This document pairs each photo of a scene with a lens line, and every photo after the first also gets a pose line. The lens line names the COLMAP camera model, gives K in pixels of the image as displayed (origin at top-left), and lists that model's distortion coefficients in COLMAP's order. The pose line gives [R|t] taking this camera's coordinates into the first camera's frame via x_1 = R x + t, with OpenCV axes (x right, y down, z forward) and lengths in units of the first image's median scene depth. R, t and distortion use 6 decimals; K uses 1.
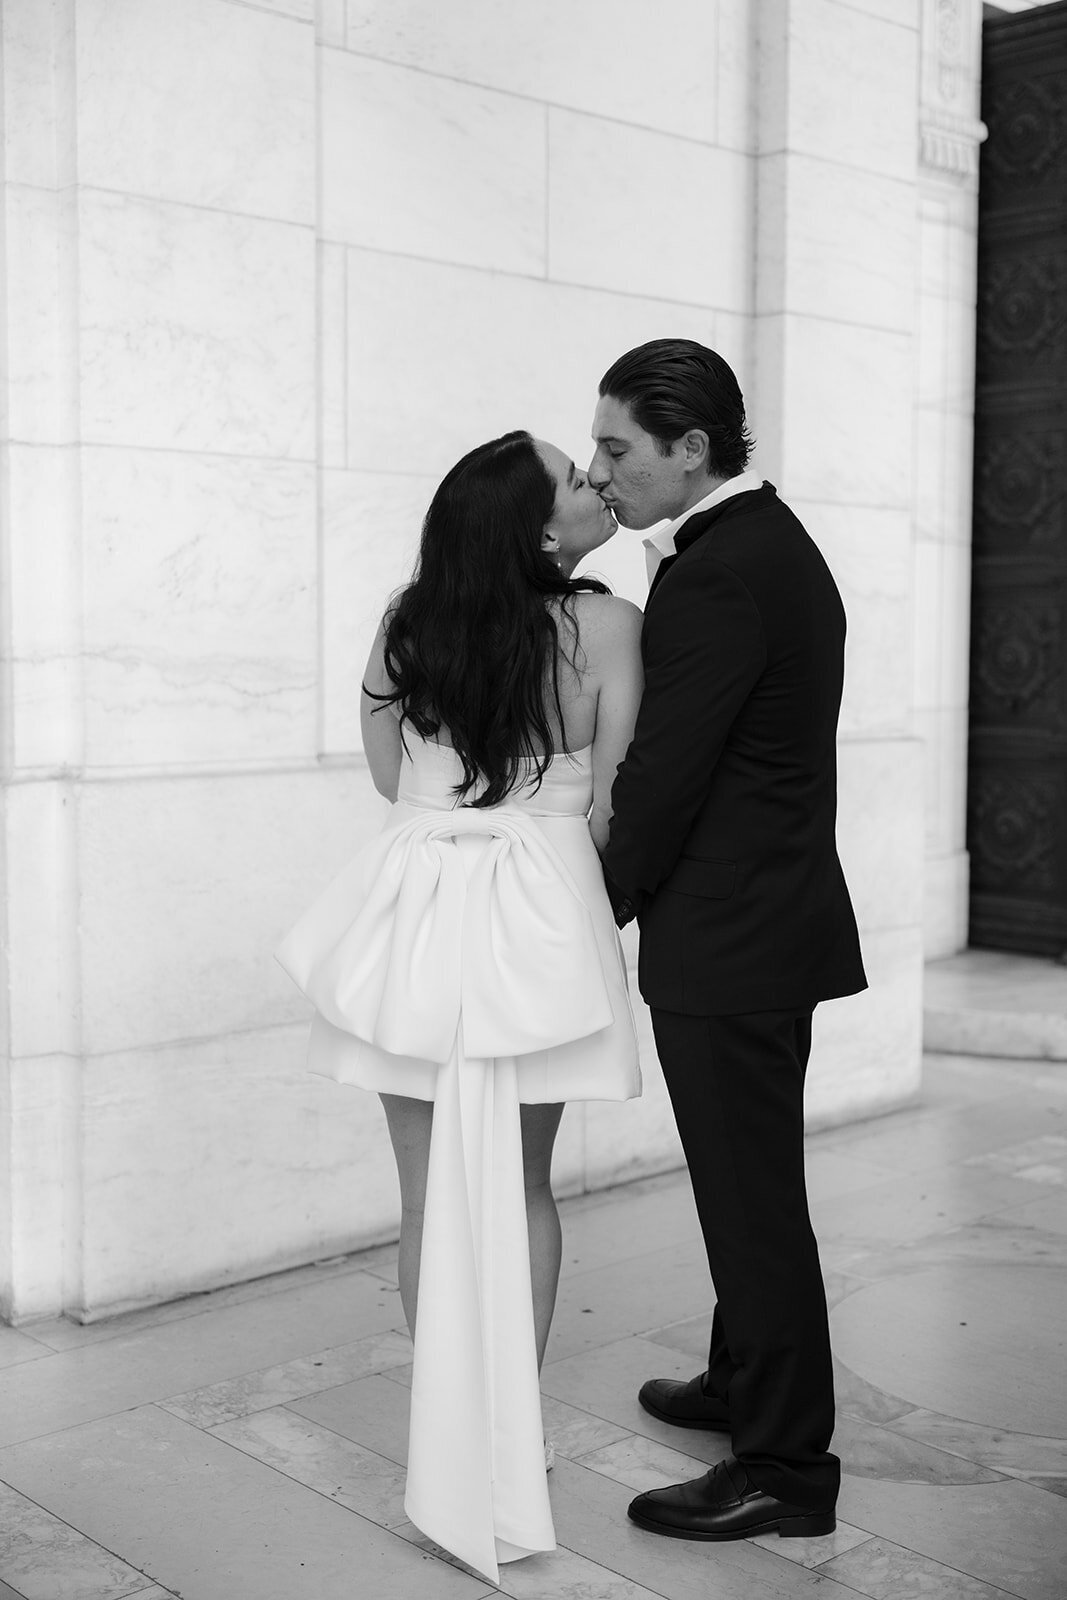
lens RADIAL K [[1978.1, 0, 535.0], [0, 1978.1, 773.1], [0, 0, 1]] dist [0.009709, 0.015746]
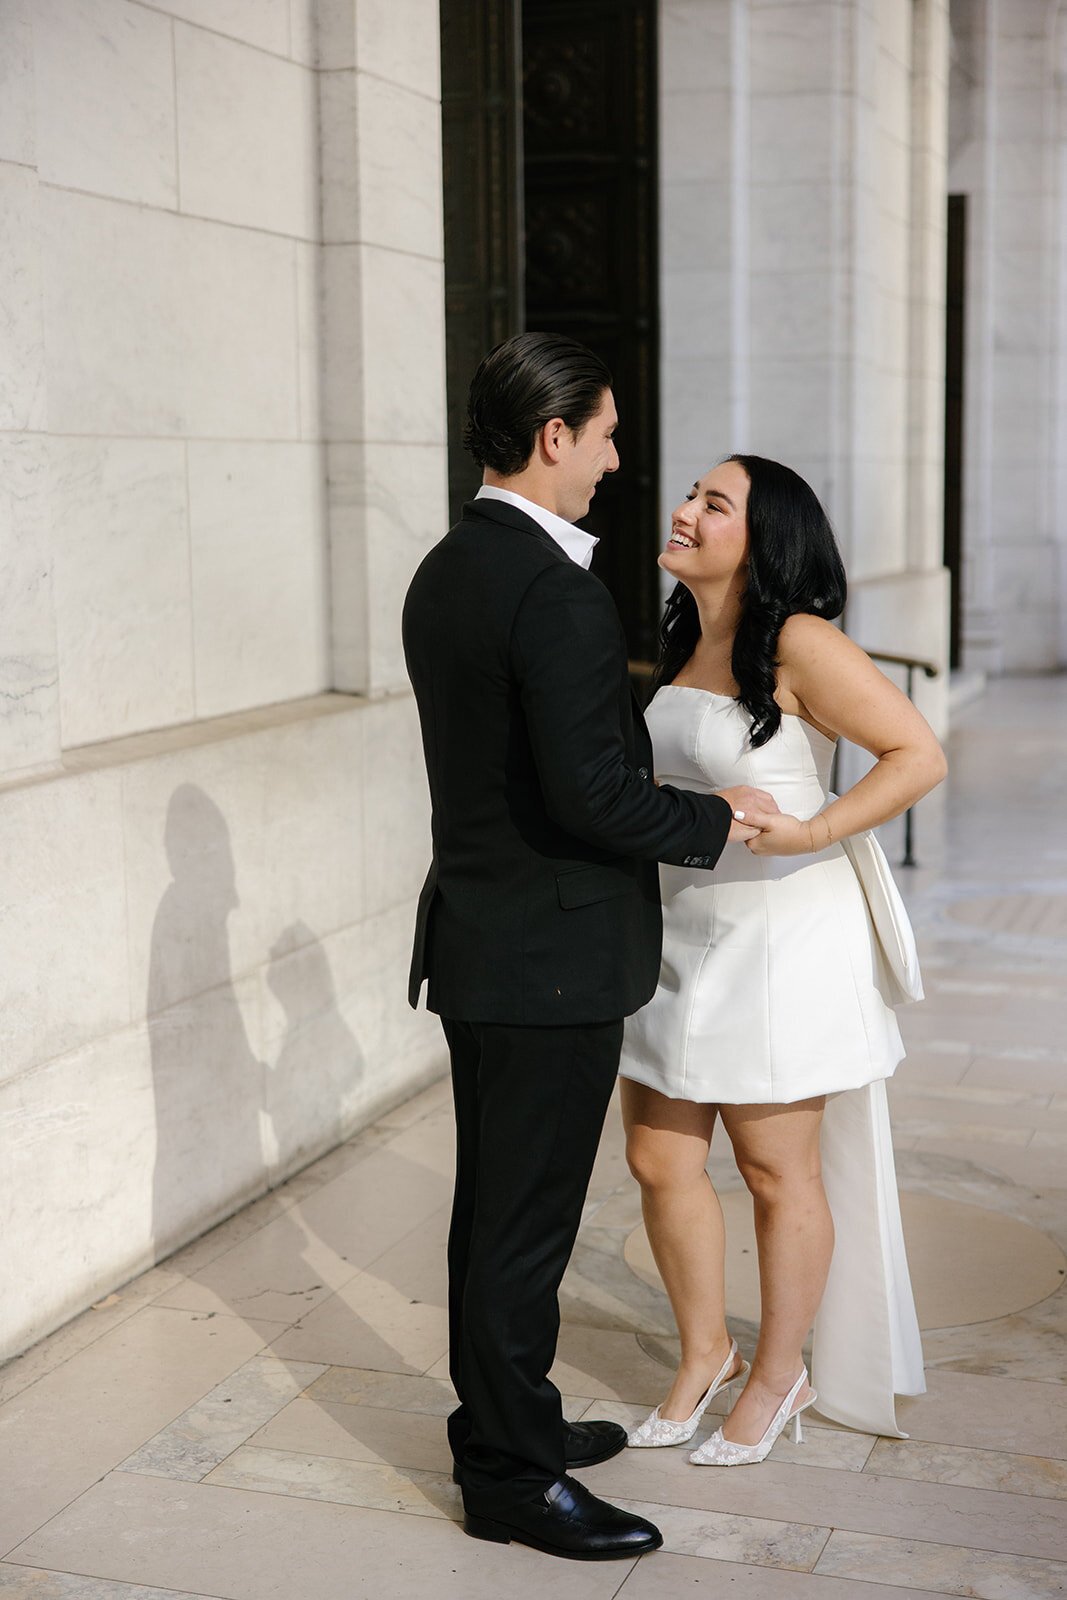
lens RADIAL K [[2367.2, 0, 533.5], [0, 2367.2, 800.0], [0, 0, 1]] dist [0.022710, 0.016342]
pose [[0.884281, -0.076780, 0.460599, -0.423128], [0.047023, 0.996017, 0.075755, -0.061999], [-0.464581, -0.045330, 0.884370, -0.061917]]
